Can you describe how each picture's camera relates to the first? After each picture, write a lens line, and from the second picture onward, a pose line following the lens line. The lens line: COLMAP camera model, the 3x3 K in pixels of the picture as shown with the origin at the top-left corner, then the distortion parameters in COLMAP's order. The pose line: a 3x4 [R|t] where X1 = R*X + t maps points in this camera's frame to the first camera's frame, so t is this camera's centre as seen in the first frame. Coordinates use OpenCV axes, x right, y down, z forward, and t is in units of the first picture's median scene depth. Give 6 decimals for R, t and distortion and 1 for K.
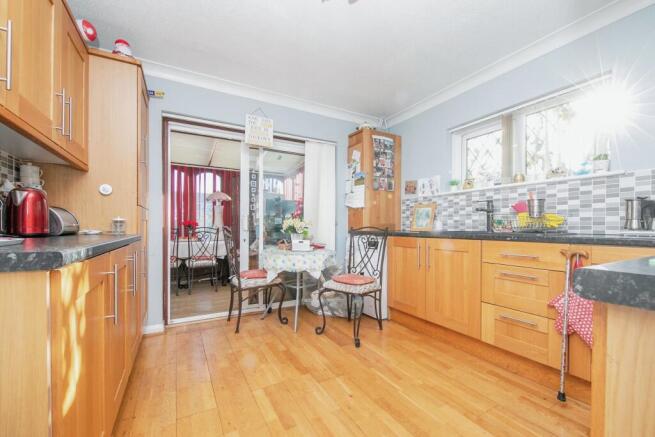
lens RADIAL K [[271.0, 0, 326.8], [0, 271.0, 224.6], [0, 0, 1]] dist [-0.035840, -0.000316]
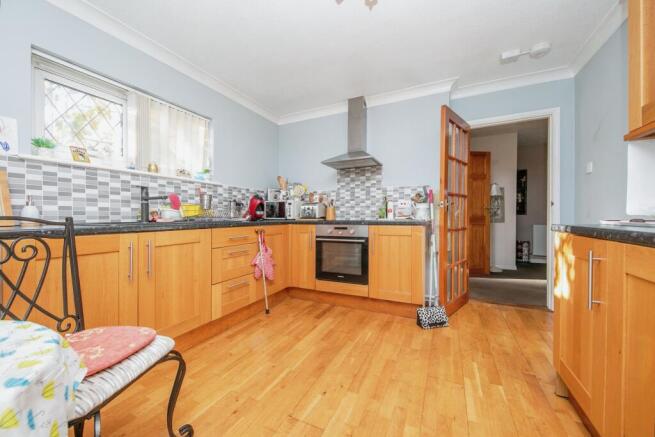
lens RADIAL K [[244.4, 0, 324.1], [0, 244.4, 218.0], [0, 0, 1]] dist [0.023374, 0.000128]
pose [[-0.577924, -0.011227, 0.816013, -0.371993], [-0.007916, 0.999935, 0.008151, 0.001231], [-0.816052, -0.001749, -0.577976, 0.893349]]
